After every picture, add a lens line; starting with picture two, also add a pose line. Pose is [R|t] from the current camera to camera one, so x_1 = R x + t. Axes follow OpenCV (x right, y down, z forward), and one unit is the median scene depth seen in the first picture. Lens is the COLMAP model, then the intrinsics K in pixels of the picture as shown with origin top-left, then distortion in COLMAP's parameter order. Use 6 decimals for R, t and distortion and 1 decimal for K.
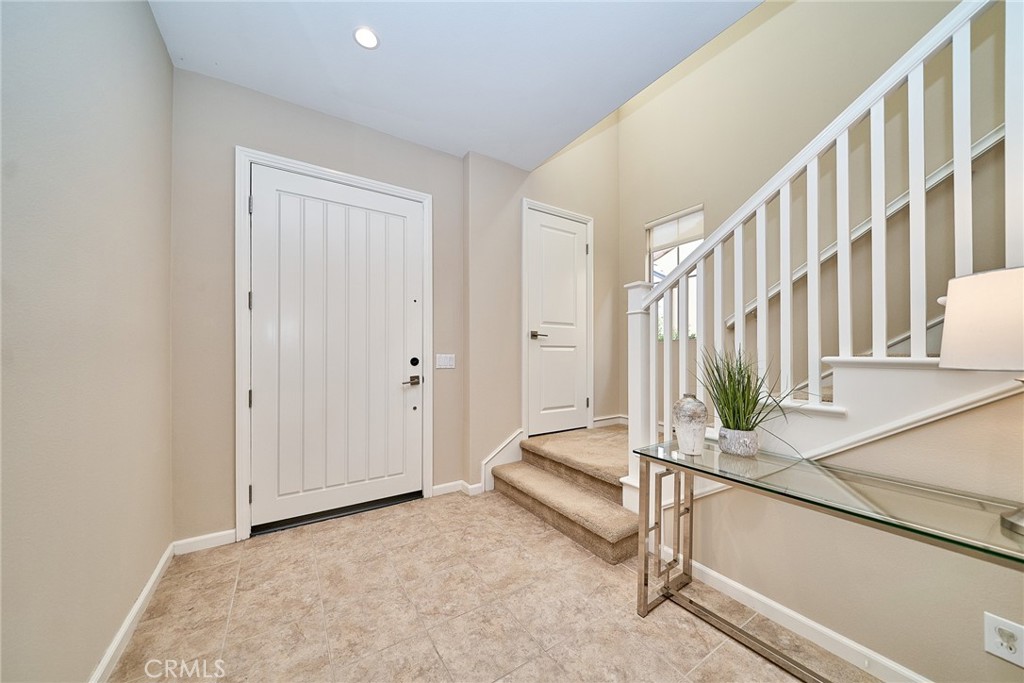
lens RADIAL K [[352.3, 0, 504.7], [0, 352.3, 349.1], [0, 0, 1]] dist [-0.001502, 0.000078]
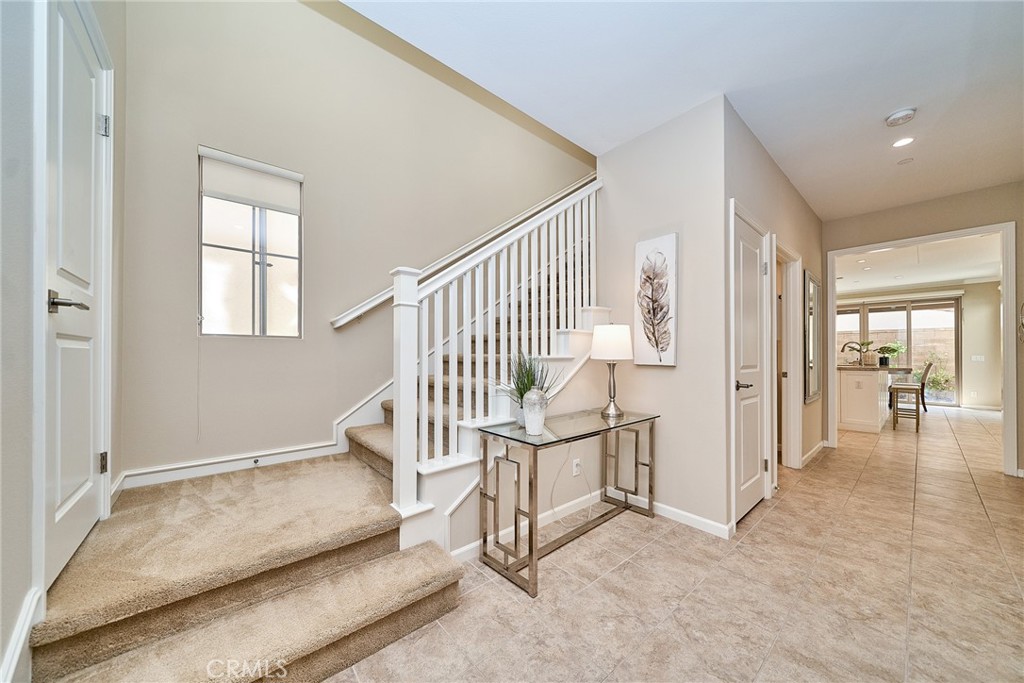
lens RADIAL K [[352.3, 0, 526.2], [0, 352.3, 351.8], [0, 0, 1]] dist [-0.001502, 0.000078]
pose [[-0.162948, -0.001207, 0.986634, -0.417032], [-0.013506, 0.999908, -0.001007, 0.003427], [-0.986542, -0.013490, -0.162949, 0.748490]]
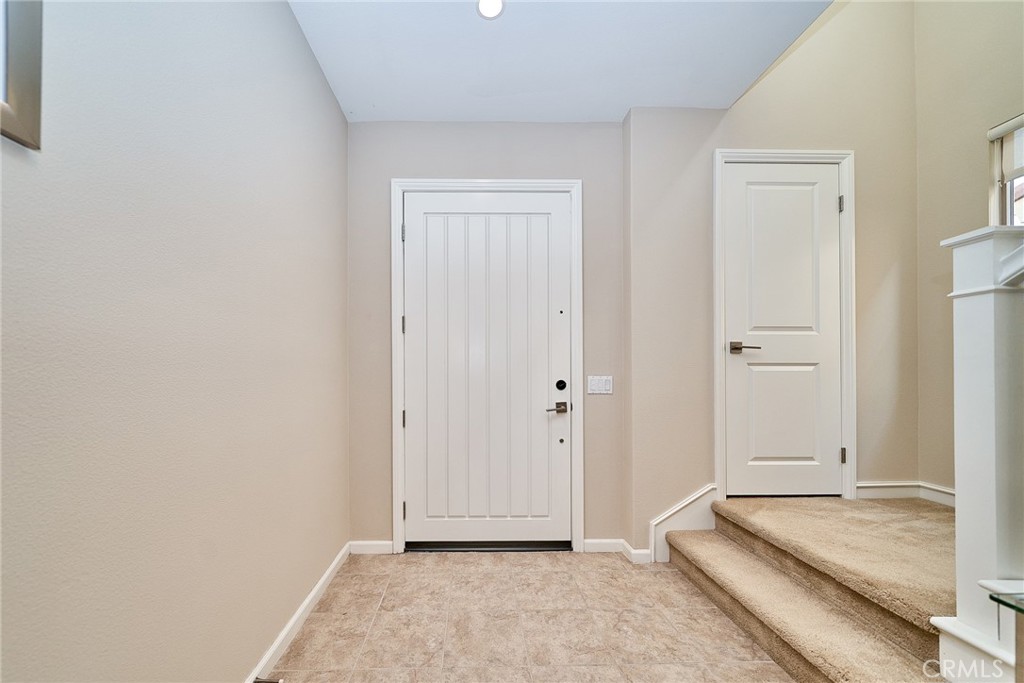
lens RADIAL K [[352.3, 0, 498.1], [0, 352.3, 371.5], [0, 0, 1]] dist [-0.001502, 0.000078]
pose [[0.859524, -0.005033, -0.511071, 0.045205], [0.007782, 0.999964, 0.003240, 0.000081], [0.511037, -0.006762, 0.859532, 0.229252]]
